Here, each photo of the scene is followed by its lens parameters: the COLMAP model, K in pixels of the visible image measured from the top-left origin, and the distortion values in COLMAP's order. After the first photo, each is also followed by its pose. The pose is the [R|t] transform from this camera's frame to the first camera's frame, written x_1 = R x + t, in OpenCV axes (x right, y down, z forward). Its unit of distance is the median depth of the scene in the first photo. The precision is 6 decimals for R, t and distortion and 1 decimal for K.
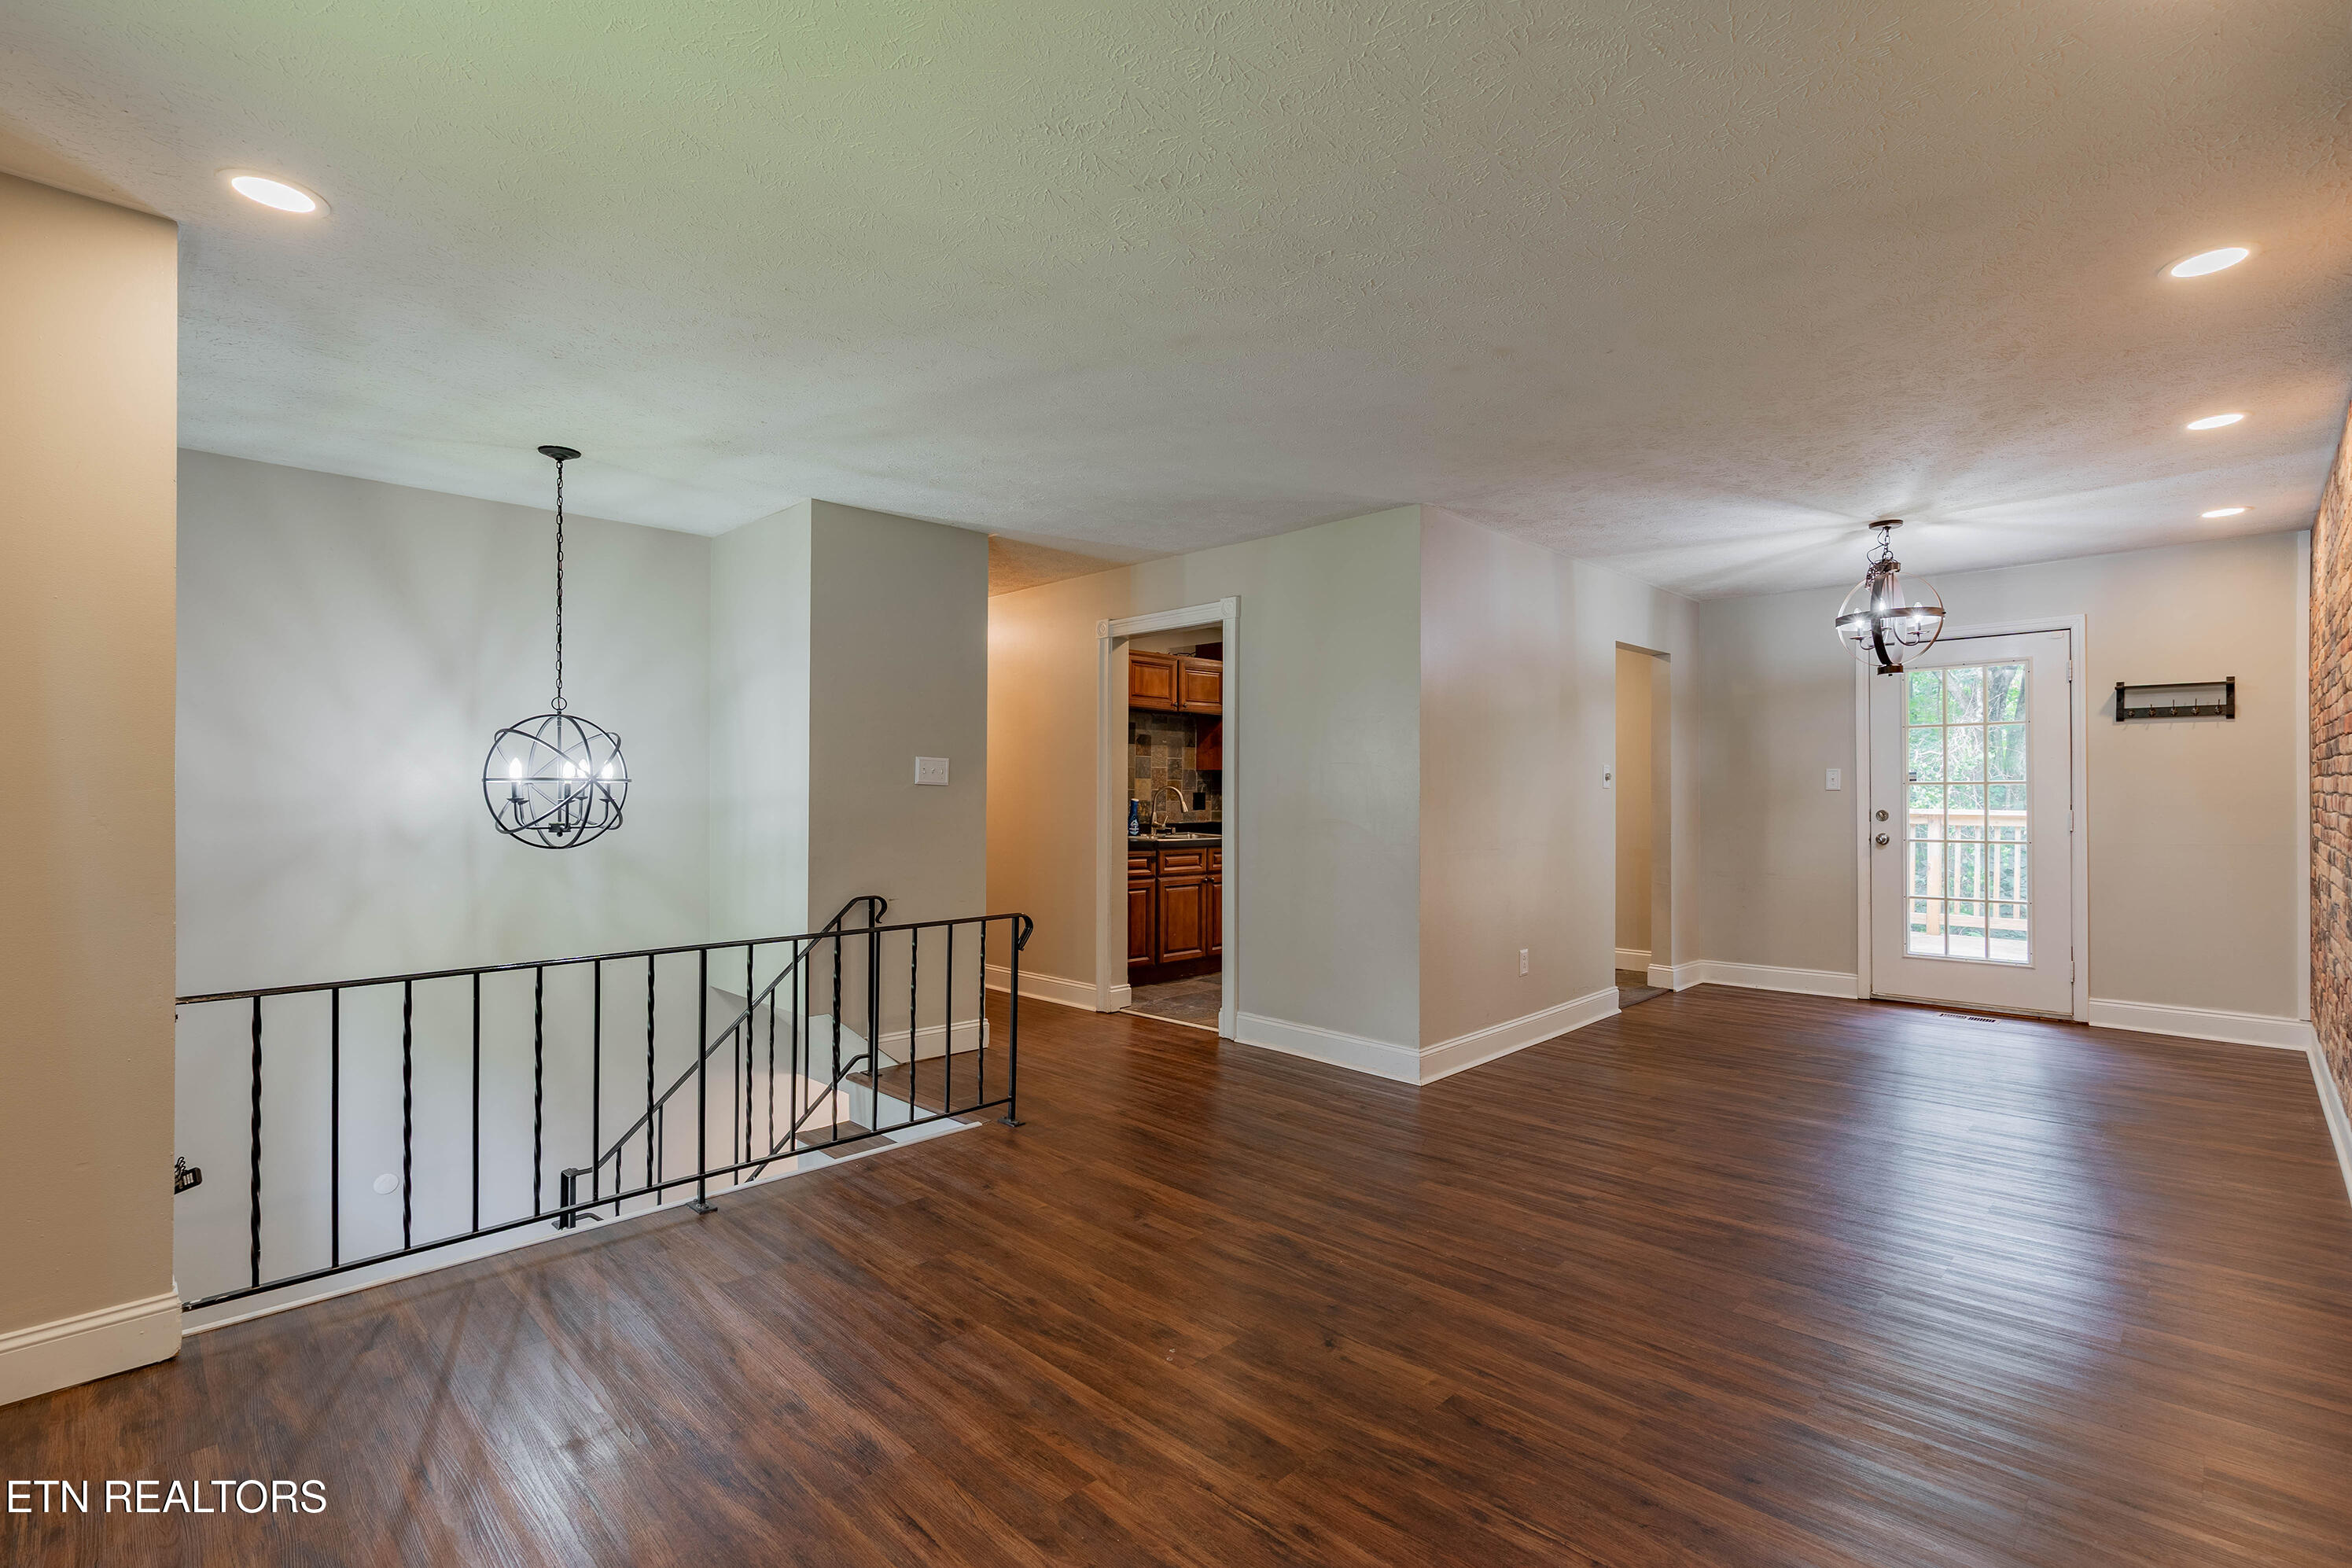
lens RADIAL K [[1092.1, 0, 1200.8], [0, 1092.1, 787.5], [0, 0, 1]] dist [0.000382, 0.000570]
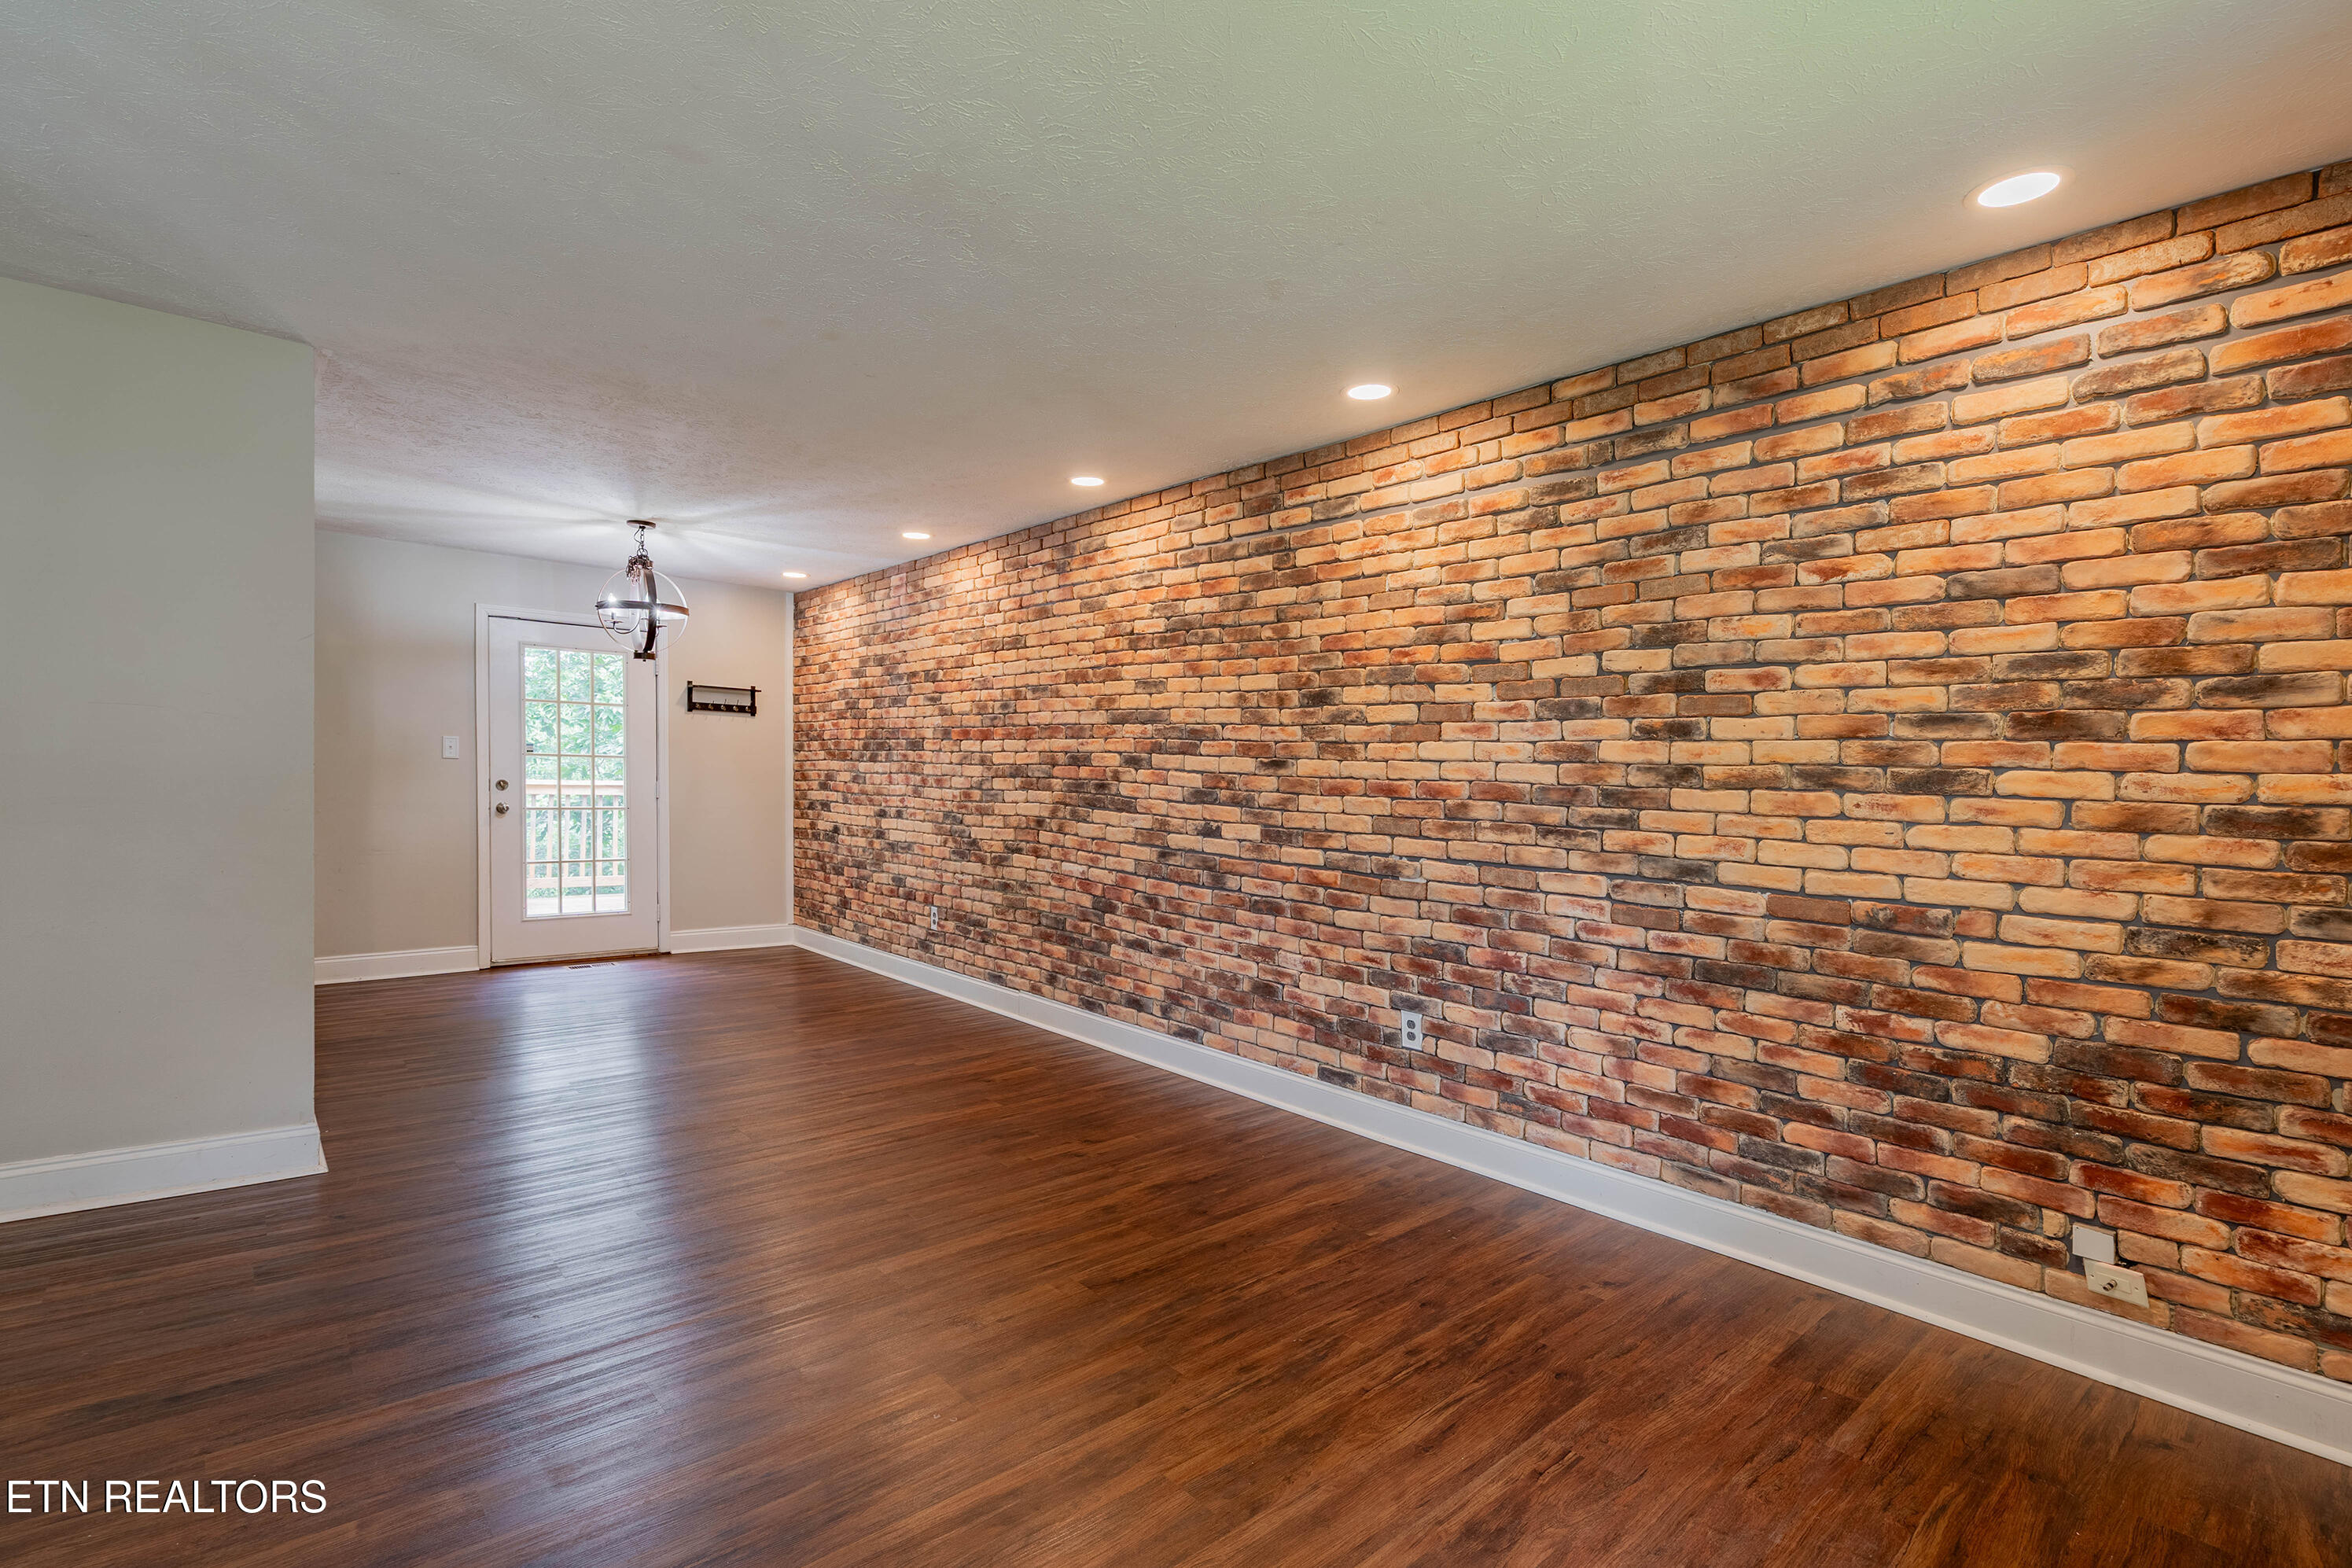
lens RADIAL K [[1090.8, 0, 1194.6], [0, 1090.8, 769.9], [0, 0, 1]] dist [-0.000860, -0.000076]
pose [[0.068264, 0.010048, 0.997617, -0.367518], [-0.032127, 0.999453, -0.007868, -0.001508], [-0.997150, -0.031513, 0.068549, 0.307445]]
